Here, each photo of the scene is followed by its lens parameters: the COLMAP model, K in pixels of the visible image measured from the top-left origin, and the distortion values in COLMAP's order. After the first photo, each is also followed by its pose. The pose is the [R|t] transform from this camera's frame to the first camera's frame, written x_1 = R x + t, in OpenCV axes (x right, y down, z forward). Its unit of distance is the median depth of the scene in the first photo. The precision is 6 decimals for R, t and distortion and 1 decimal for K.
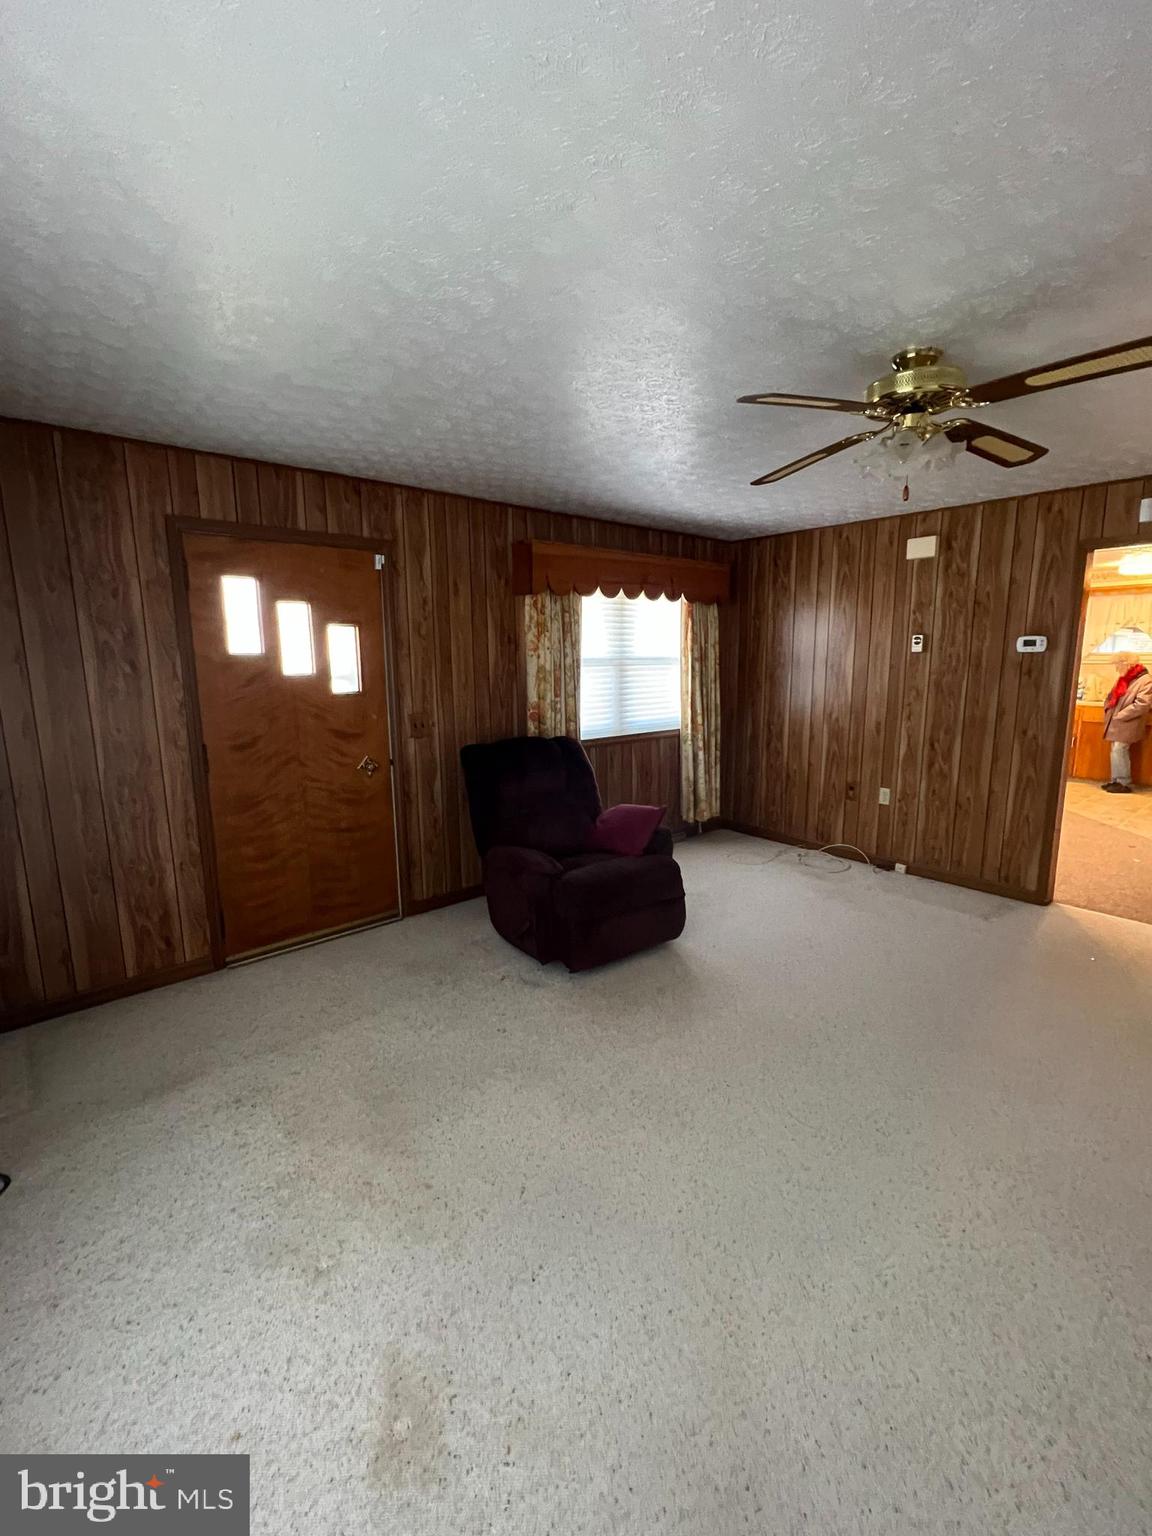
lens RADIAL K [[654.8, 0, 573.6], [0, 654.8, 765.2], [0, 0, 1]] dist [-0.000298, 0.000049]
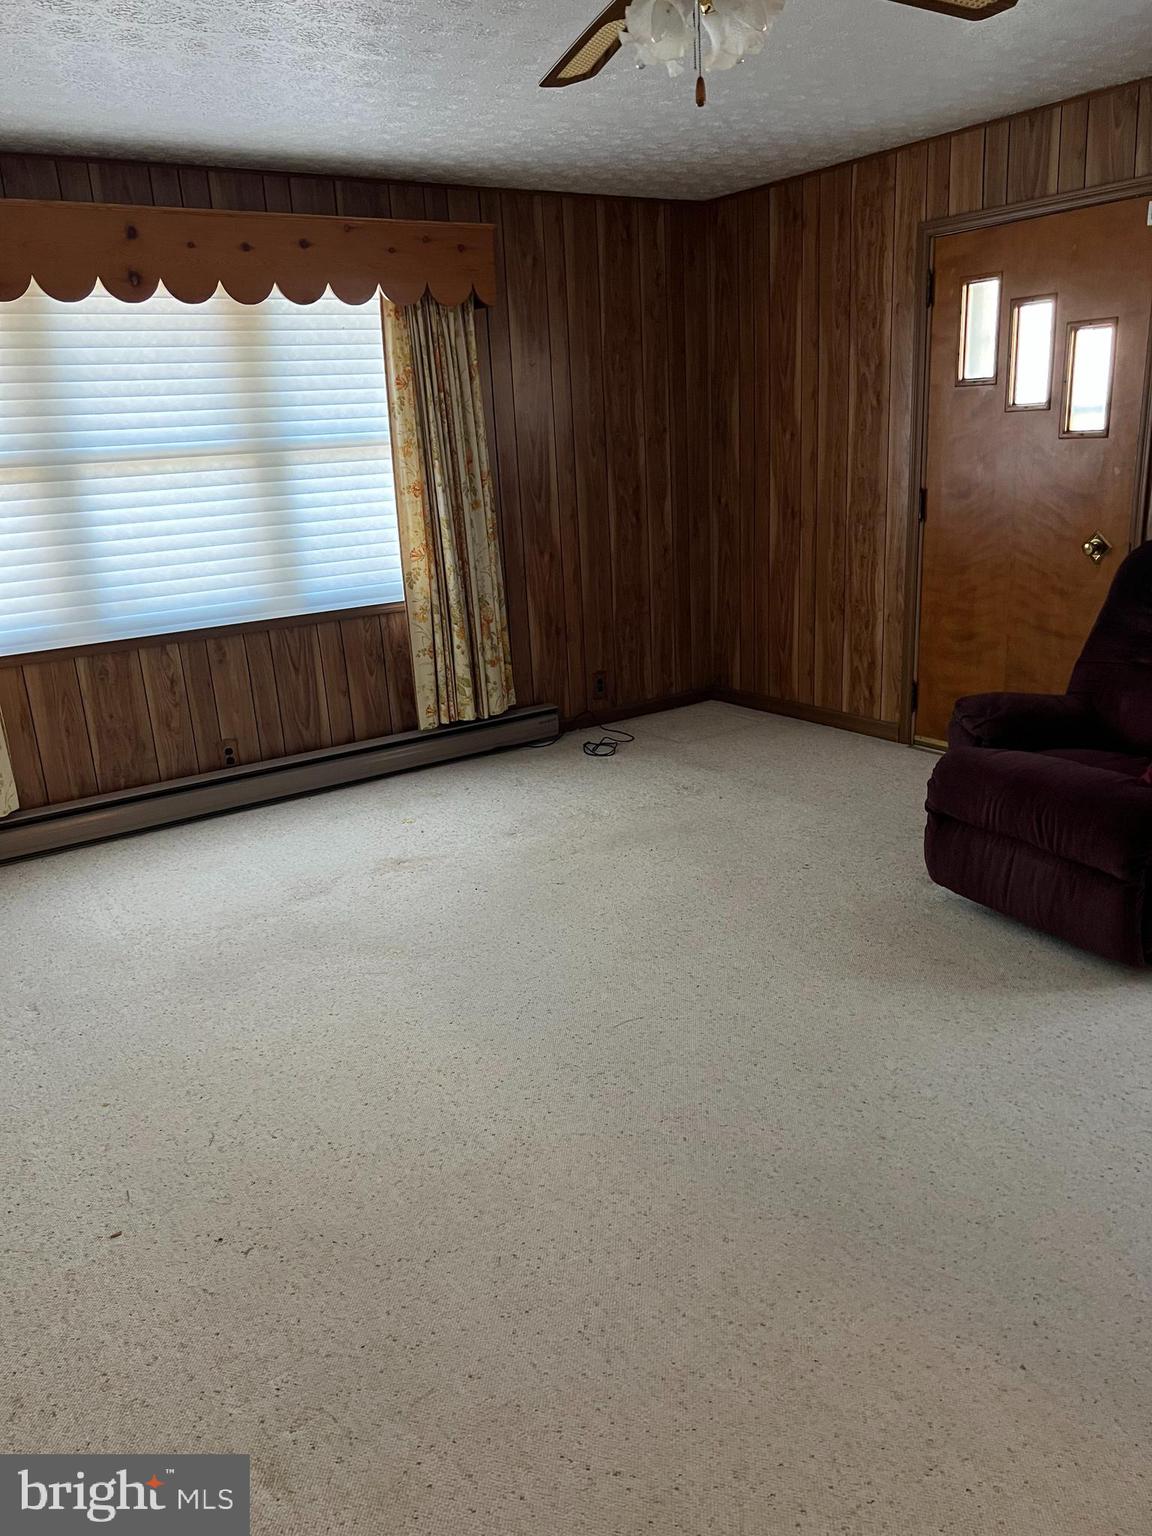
lens RADIAL K [[1153.9, 0, 582.9], [0, 1153.9, 769.7], [0, 0, 1]] dist [0.061436, -0.067344]
pose [[-0.119936, 0.302006, -0.945731, 1.137164], [-0.109704, 0.942742, 0.314964, -0.122569], [0.986702, 0.141526, -0.079937, 0.744921]]
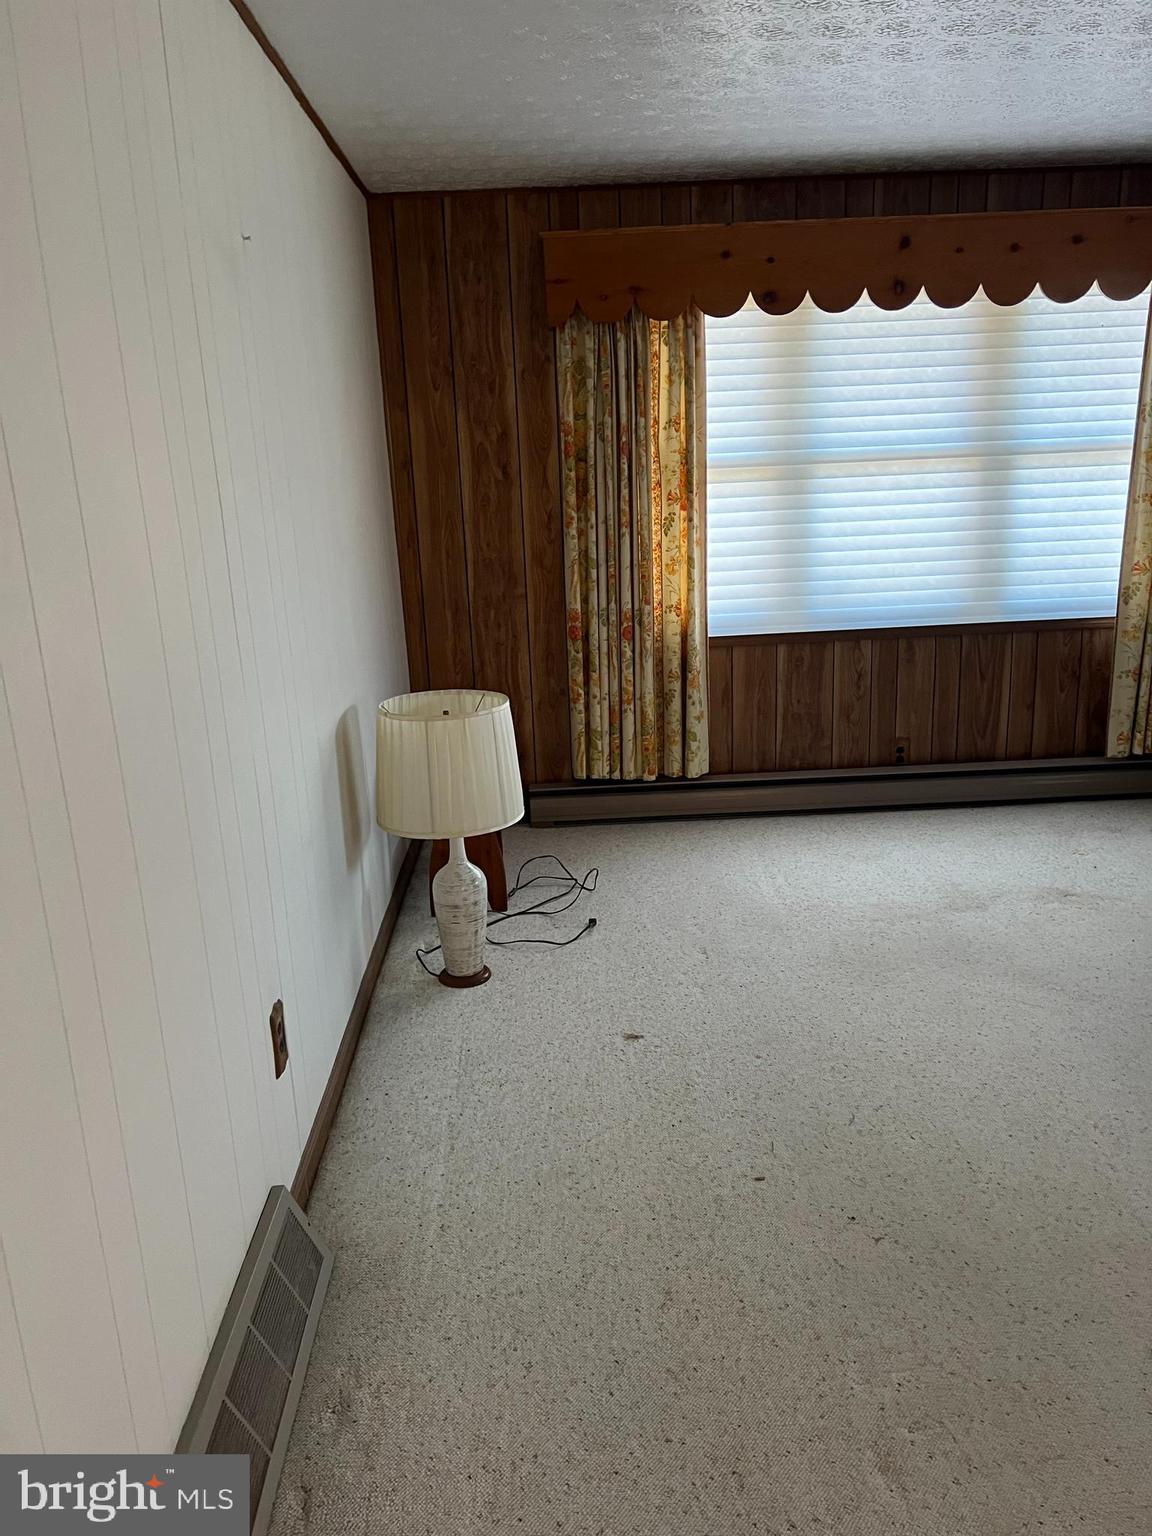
lens RADIAL K [[1153.9, 0, 582.9], [0, 1153.9, 769.7], [0, 0, 1]] dist [0.061436, -0.067344]
pose [[-0.629053, 0.237473, -0.740202, 1.162258], [-0.083104, 0.926196, 0.367769, -0.122225], [0.772908, 0.292860, -0.562892, 0.708130]]
